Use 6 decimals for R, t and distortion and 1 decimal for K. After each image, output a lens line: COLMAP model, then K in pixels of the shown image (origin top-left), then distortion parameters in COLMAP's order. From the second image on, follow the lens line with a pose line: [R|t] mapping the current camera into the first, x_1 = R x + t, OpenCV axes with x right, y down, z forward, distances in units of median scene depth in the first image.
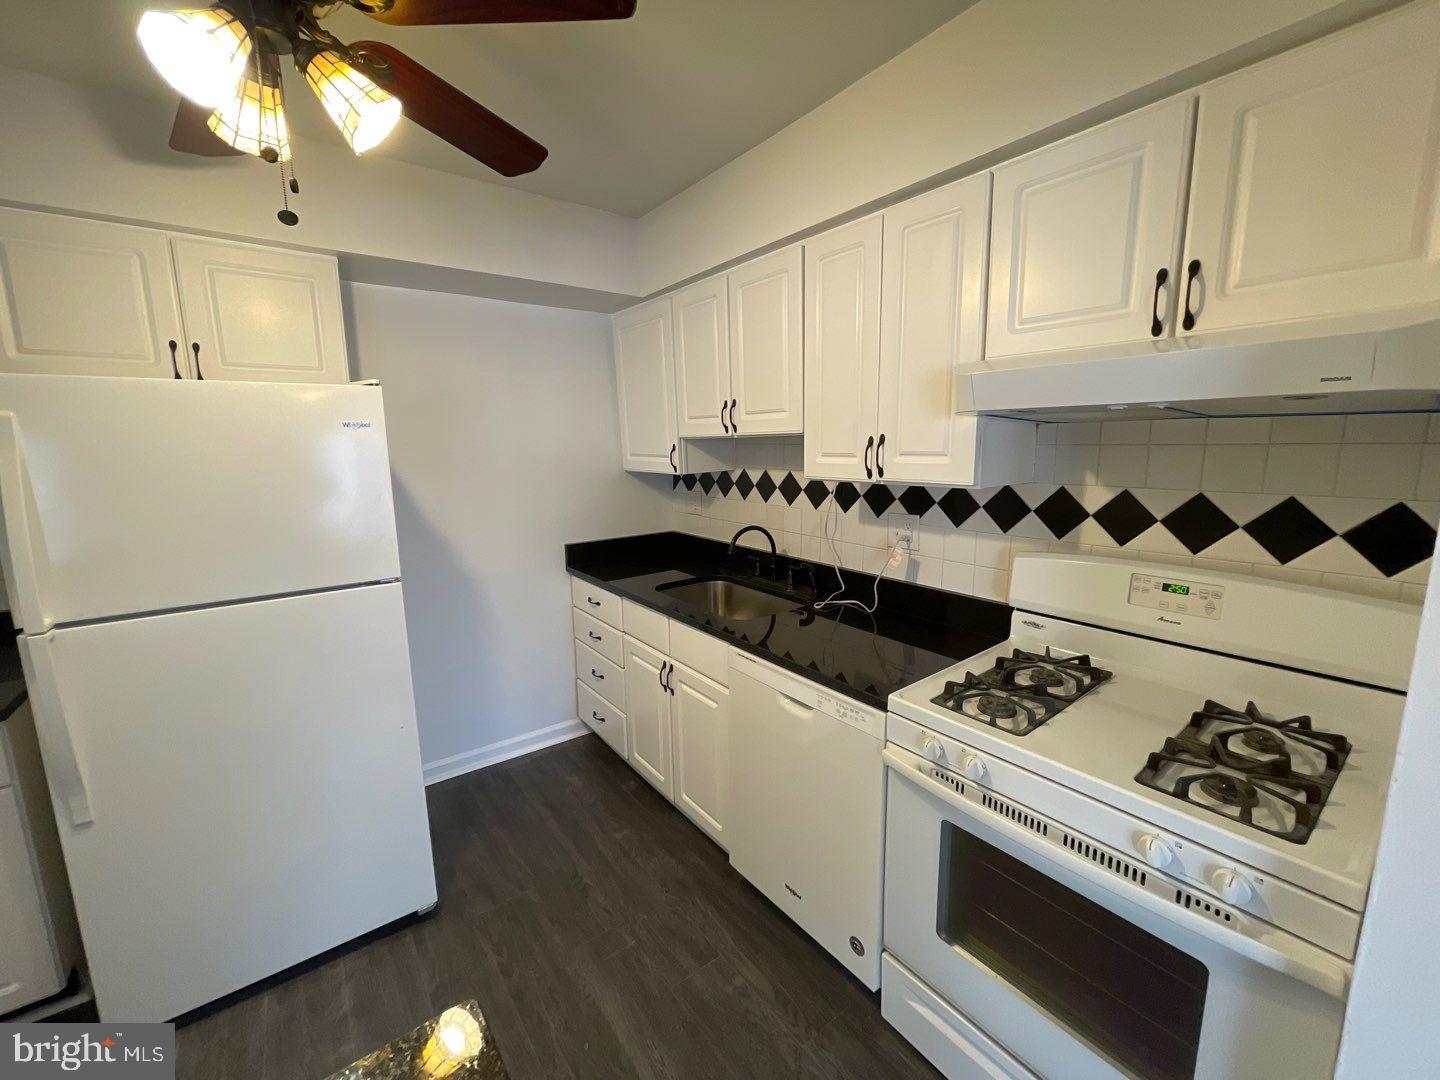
lens RADIAL K [[582.8, 0, 711.7], [0, 582.8, 534.2], [0, 0, 1]] dist [-0.004020, 0.000807]
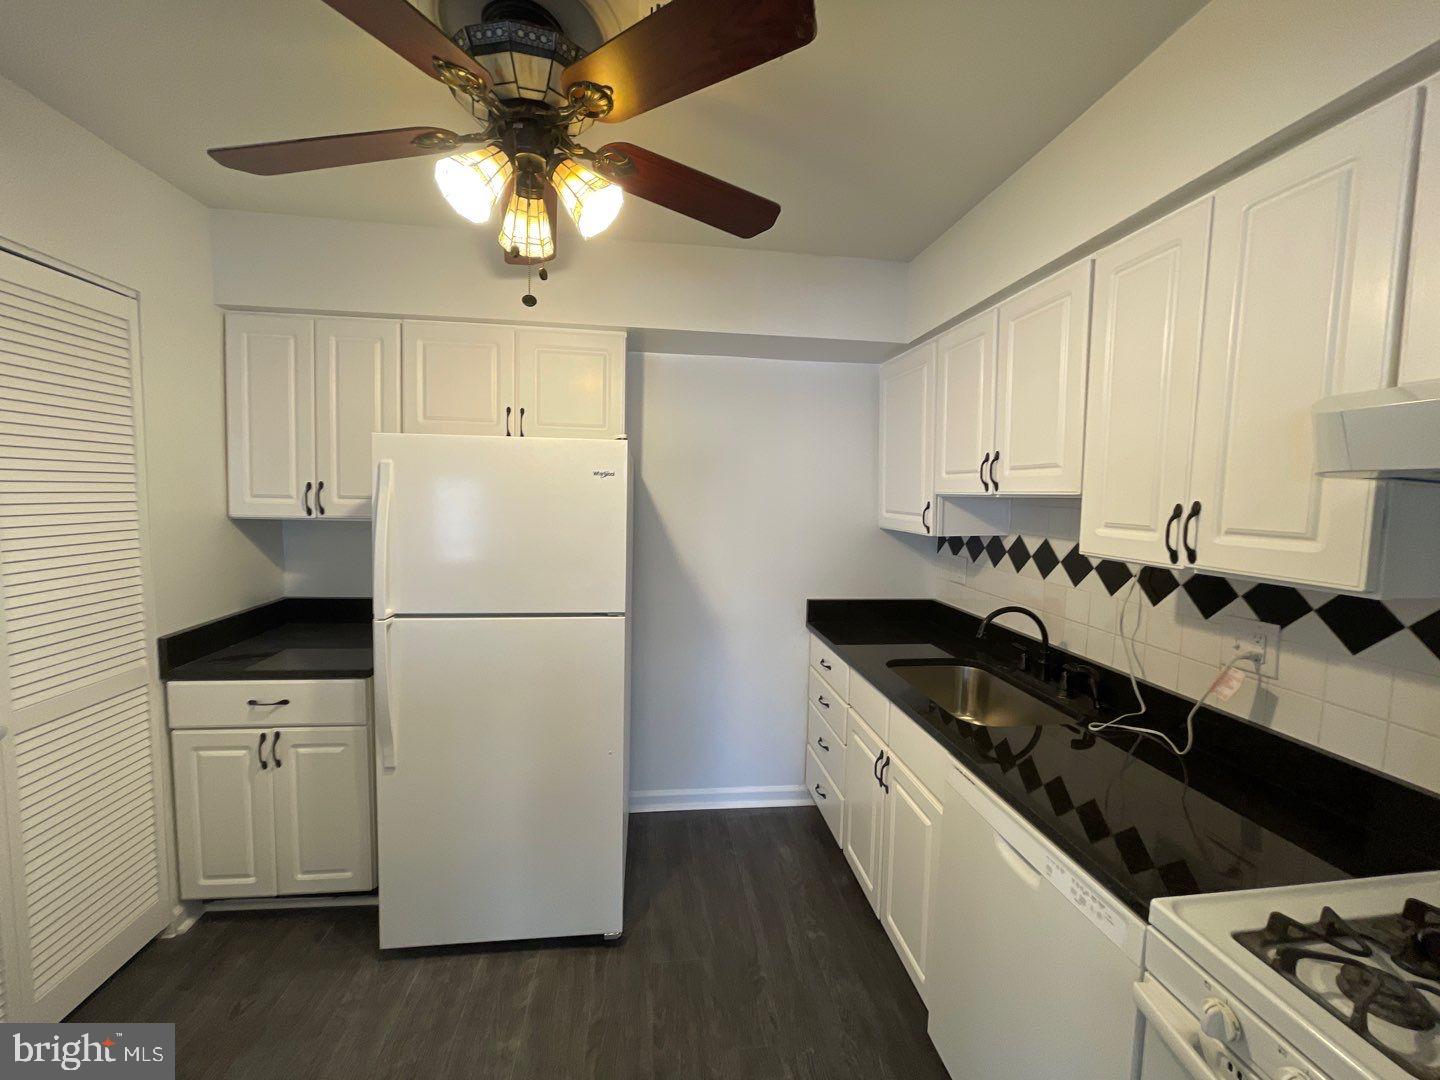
lens RADIAL K [[582.8, 0, 707.0], [0, 582.8, 534.6], [0, 0, 1]] dist [-0.004020, 0.000807]
pose [[0.867172, 0.070643, -0.492973, 0.114532], [-0.112931, 0.991995, -0.056501, -0.024276], [0.485036, 0.104668, 0.868208, 0.105276]]
